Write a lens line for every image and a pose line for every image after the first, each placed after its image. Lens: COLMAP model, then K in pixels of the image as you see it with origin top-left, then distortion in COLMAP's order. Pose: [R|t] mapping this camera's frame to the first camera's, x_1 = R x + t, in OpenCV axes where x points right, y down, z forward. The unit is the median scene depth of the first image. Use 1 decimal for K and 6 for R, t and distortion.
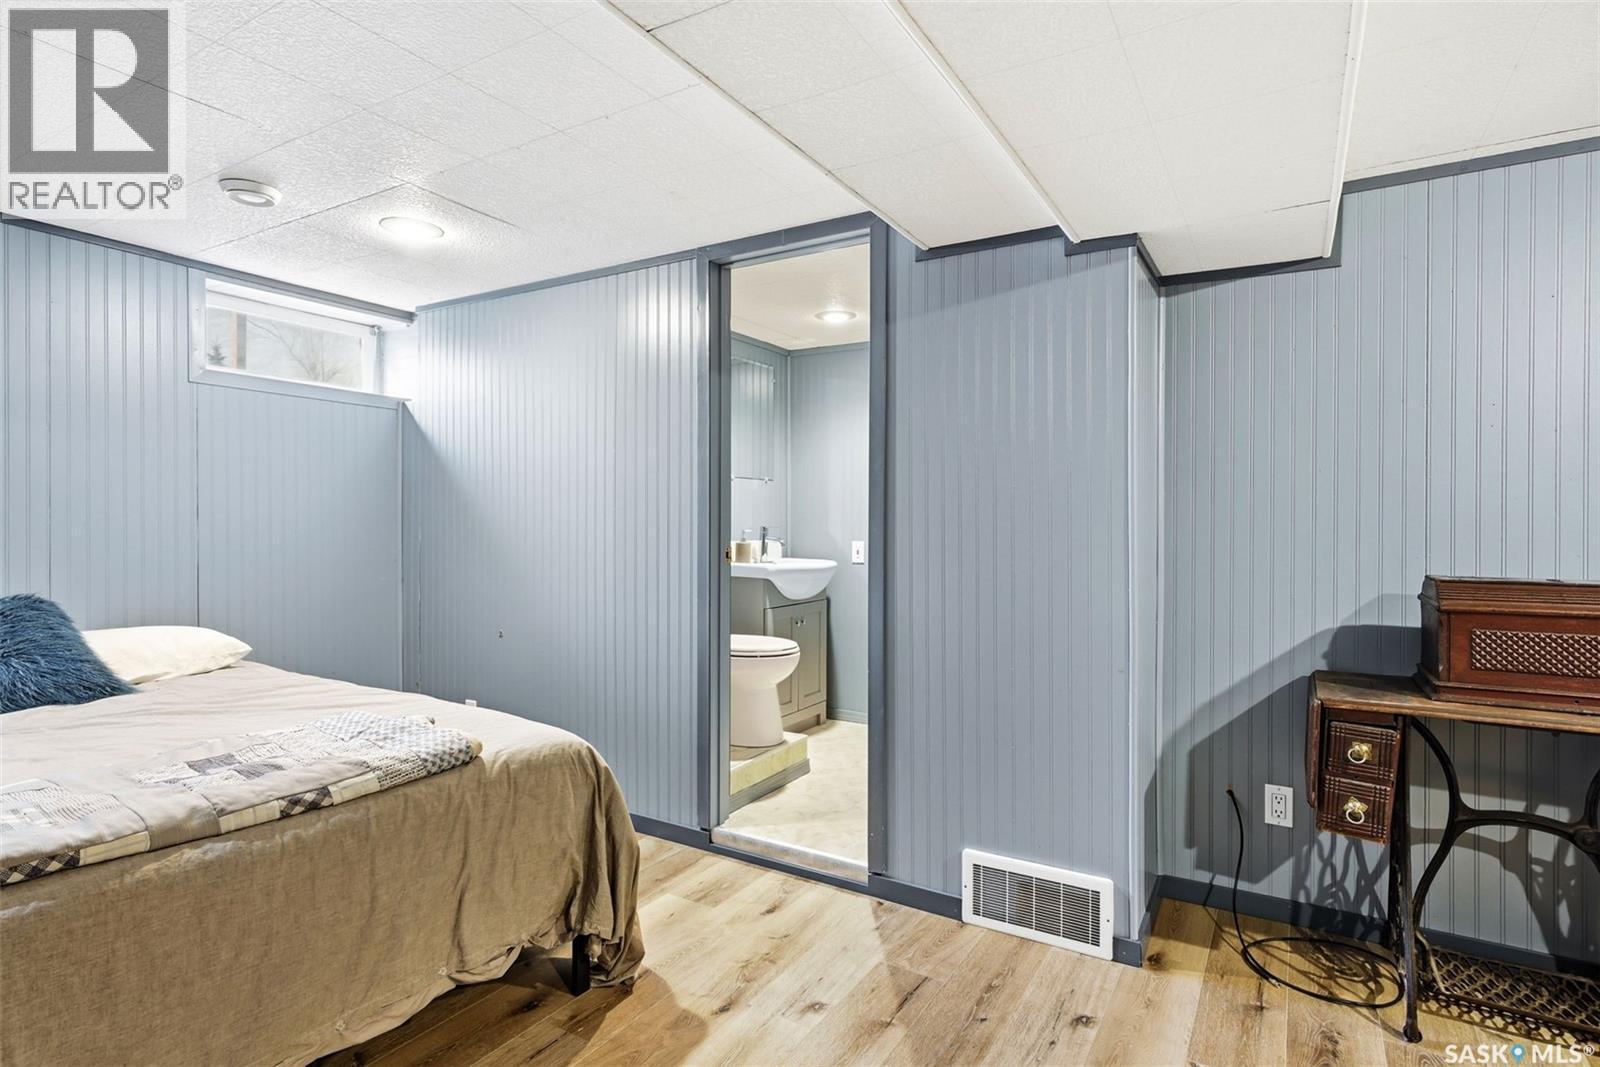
lens RADIAL K [[796.0, 0, 800.5], [0, 796.0, 526.1], [0, 0, 1]] dist [-0.001623, -0.000310]
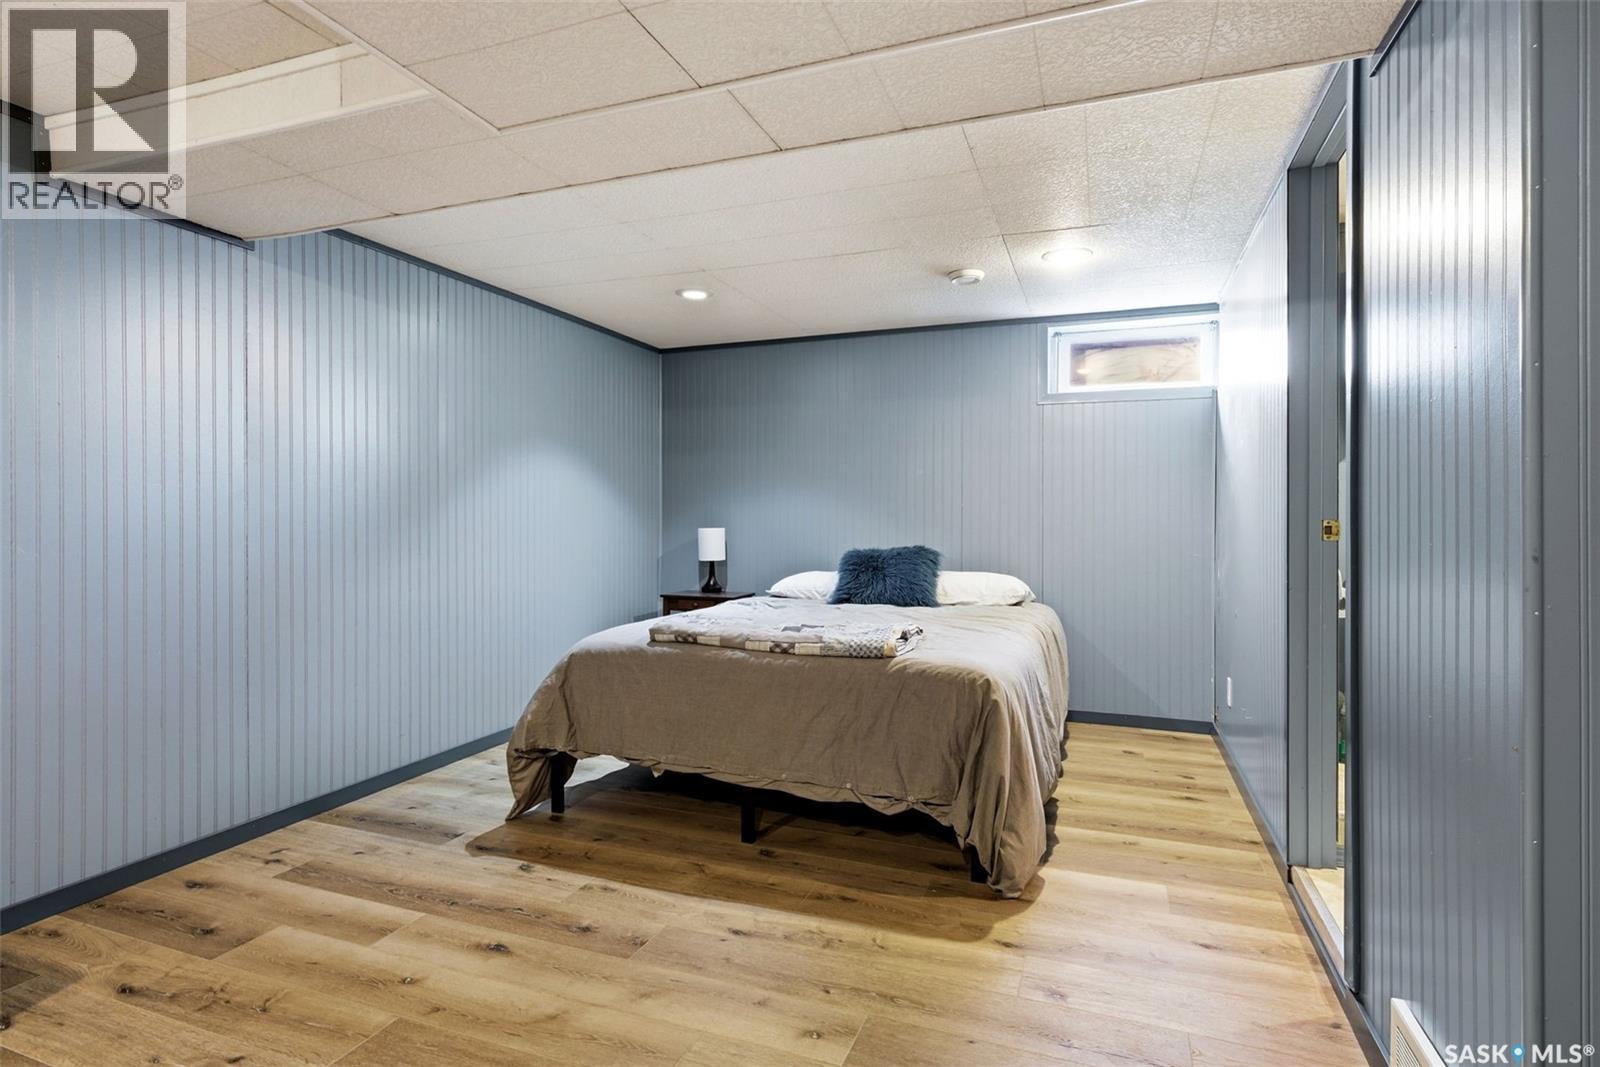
lens RADIAL K [[796.0, 0, 804.0], [0, 796.0, 526.1], [0, 0, 1]] dist [-0.001623, -0.000310]
pose [[0.202008, 0.005795, -0.979367, 1.081624], [-0.005882, 0.999972, 0.004704, 0.058367], [0.979366, 0.004810, 0.202036, 0.637565]]
